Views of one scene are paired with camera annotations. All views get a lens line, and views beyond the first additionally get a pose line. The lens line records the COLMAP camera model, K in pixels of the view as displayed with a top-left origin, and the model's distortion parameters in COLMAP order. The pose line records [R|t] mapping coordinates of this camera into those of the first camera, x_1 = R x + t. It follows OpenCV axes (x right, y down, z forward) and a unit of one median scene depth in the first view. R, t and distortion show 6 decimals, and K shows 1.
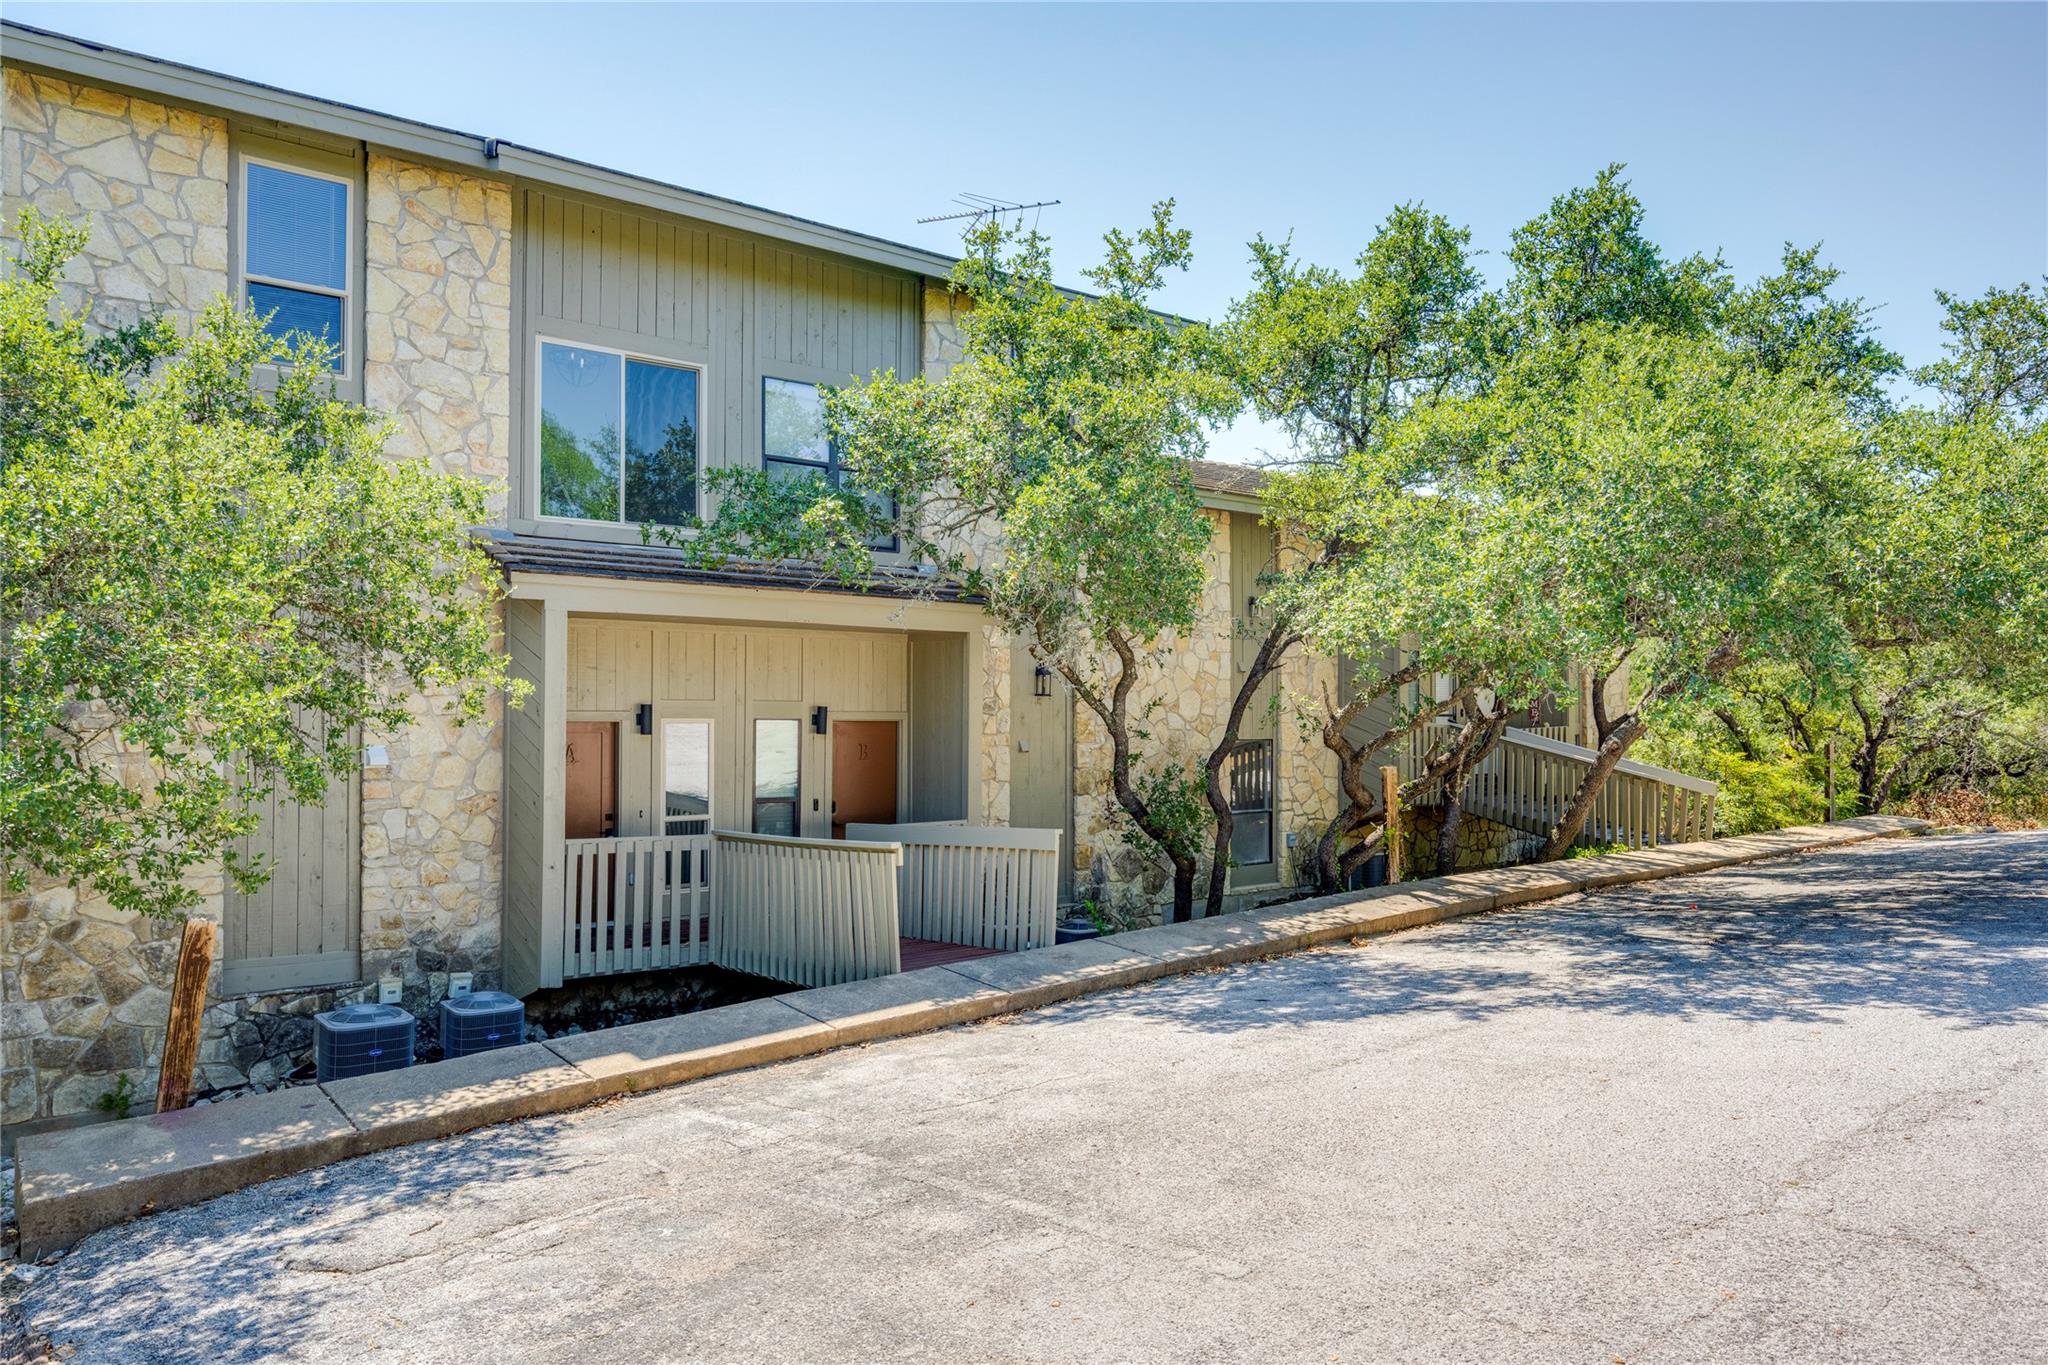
lens RADIAL K [[1420.1, 0, 1025.1], [0, 1420.1, 670.5], [0, 0, 1]] dist [-0.002608, -0.000991]
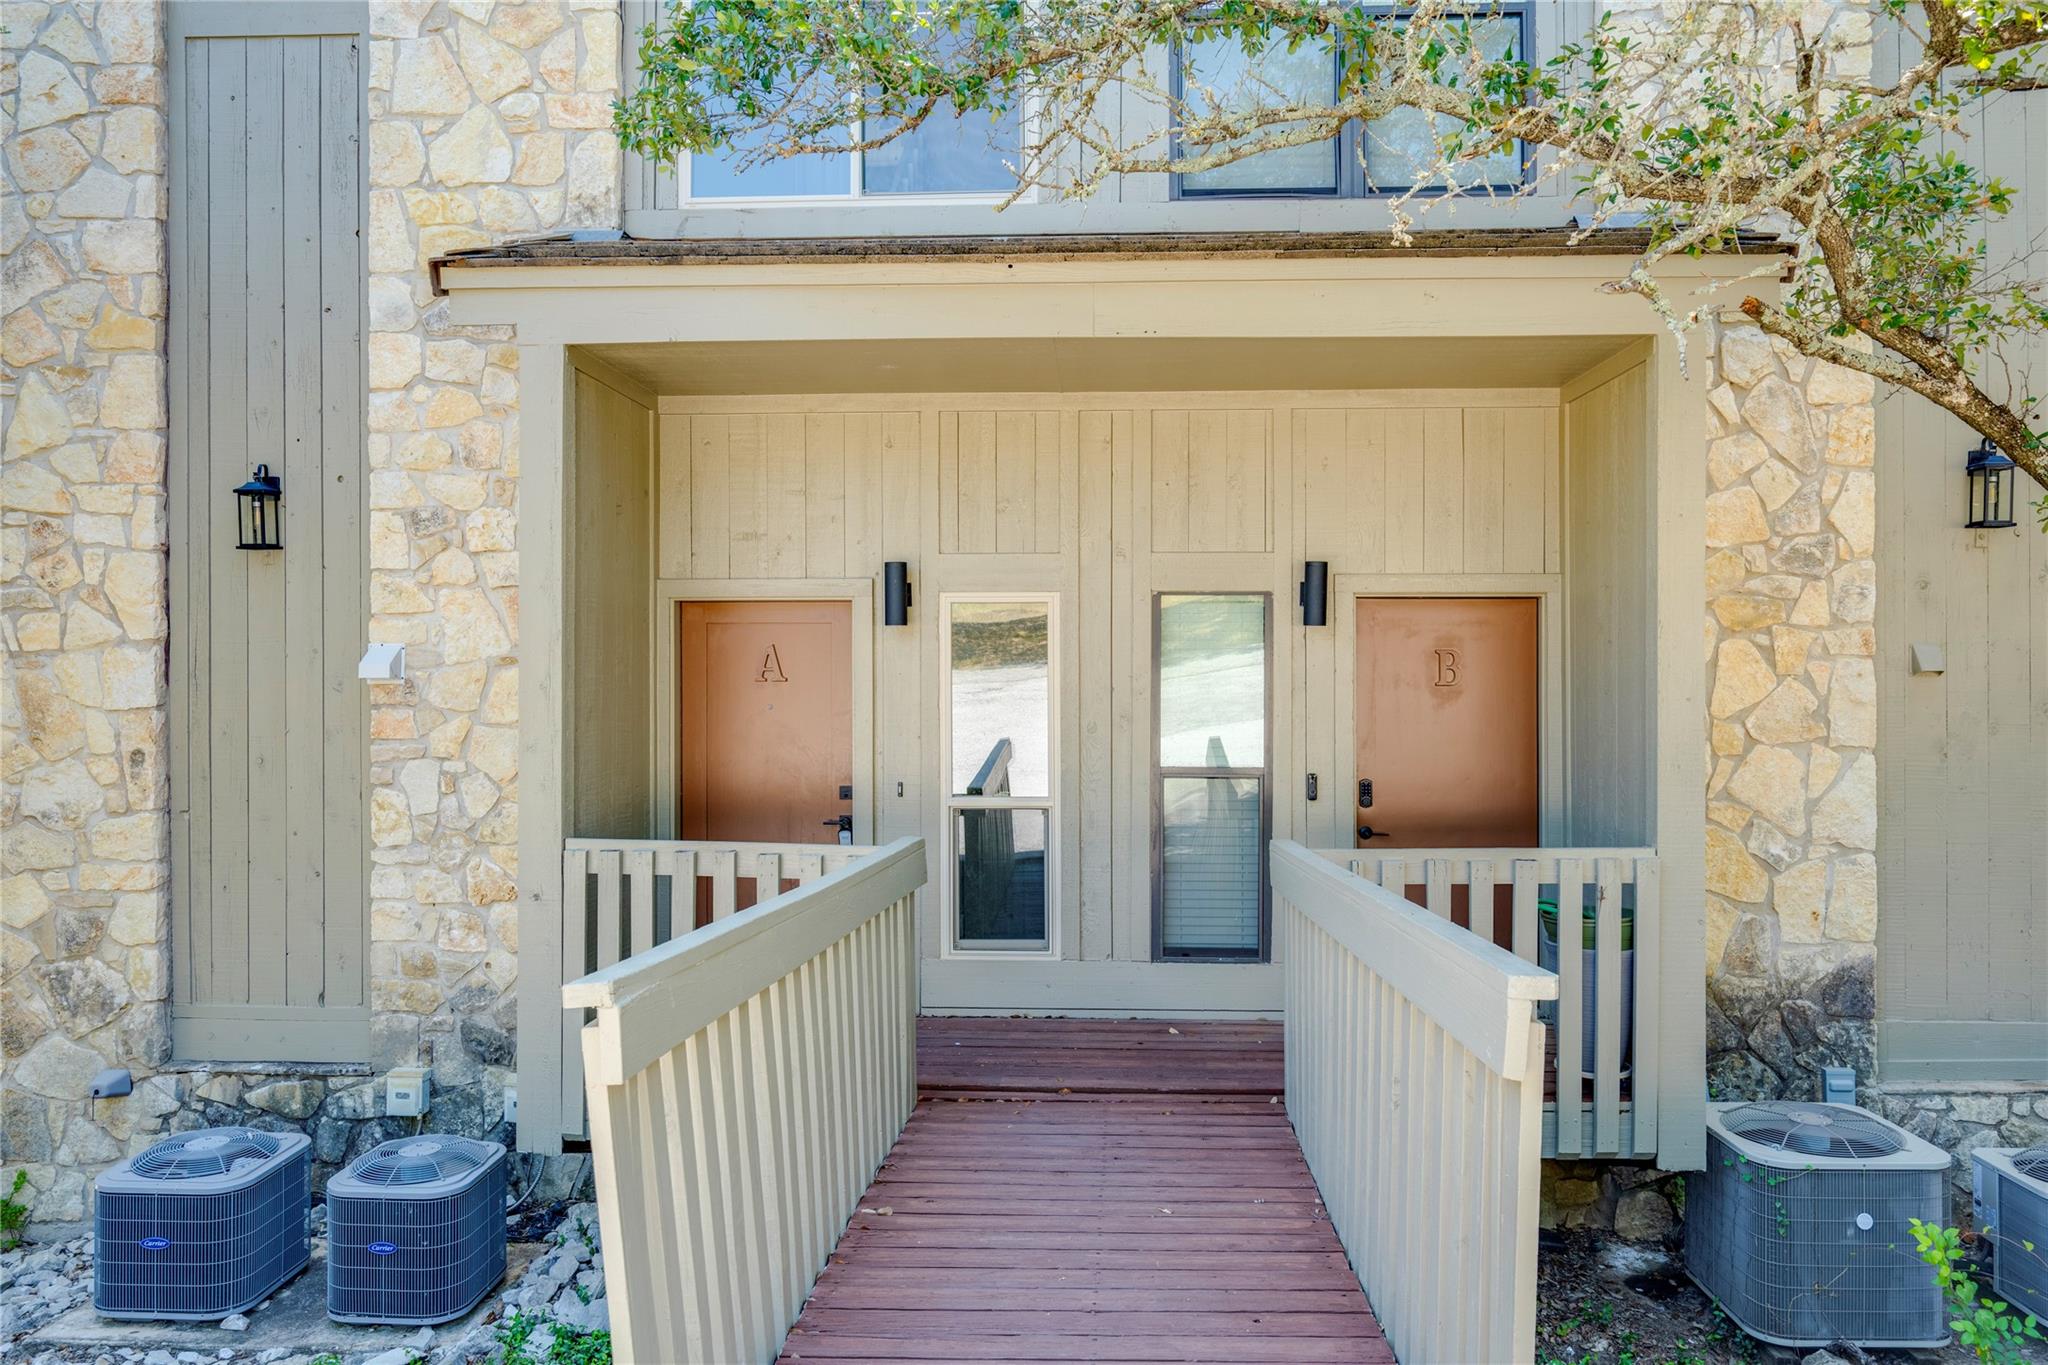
lens RADIAL K [[1420.1, 0, 1025.1], [0, 1420.1, 670.5], [0, 0, 1]] dist [-0.002608, -0.000991]
pose [[0.751704, -0.006949, -0.659464, 0.091994], [0.023709, 0.999583, 0.016491, 0.059400], [0.659075, -0.028031, 0.751555, 0.740733]]
